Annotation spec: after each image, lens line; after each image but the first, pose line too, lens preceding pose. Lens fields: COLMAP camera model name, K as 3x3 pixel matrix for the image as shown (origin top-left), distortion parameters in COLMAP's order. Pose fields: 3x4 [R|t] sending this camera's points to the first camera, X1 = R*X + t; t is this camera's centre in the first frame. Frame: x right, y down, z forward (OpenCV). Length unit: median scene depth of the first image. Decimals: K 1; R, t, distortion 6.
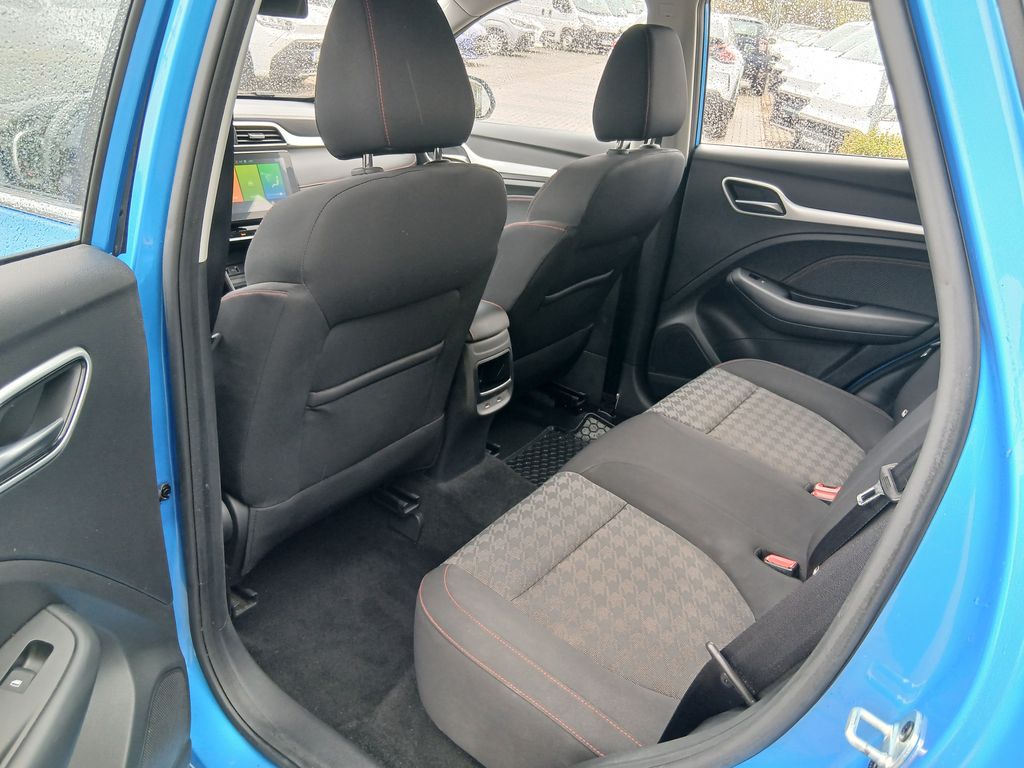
lens RADIAL K [[771.5, 0, 512.5], [0, 771.5, 386.7], [0, 0, 1]] dist [0.120396, -0.200789]
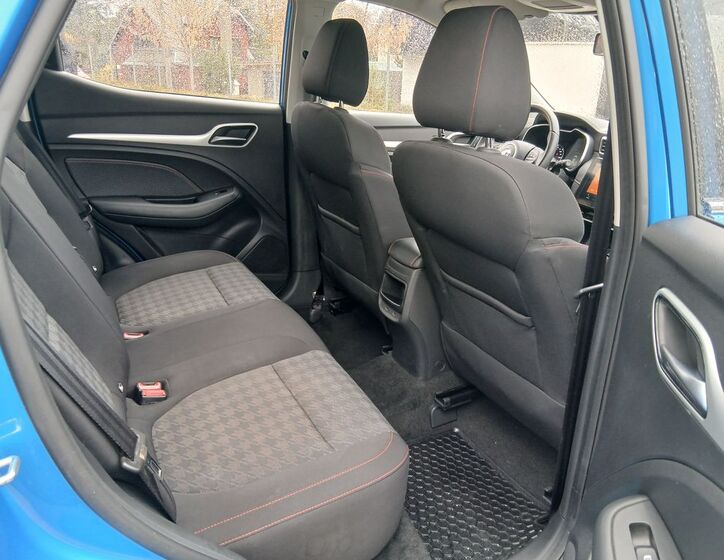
lens RADIAL K [[562.5, 0, 362.0], [0, 562.5, 280.0], [0, 0, 1]] dist [0.104202, -0.179136]
pose [[-0.446426, 0.192379, -0.873896, 0.852510], [-0.478035, 0.774301, 0.414656, -0.415912], [0.756430, 0.602866, -0.253704, 1.210743]]
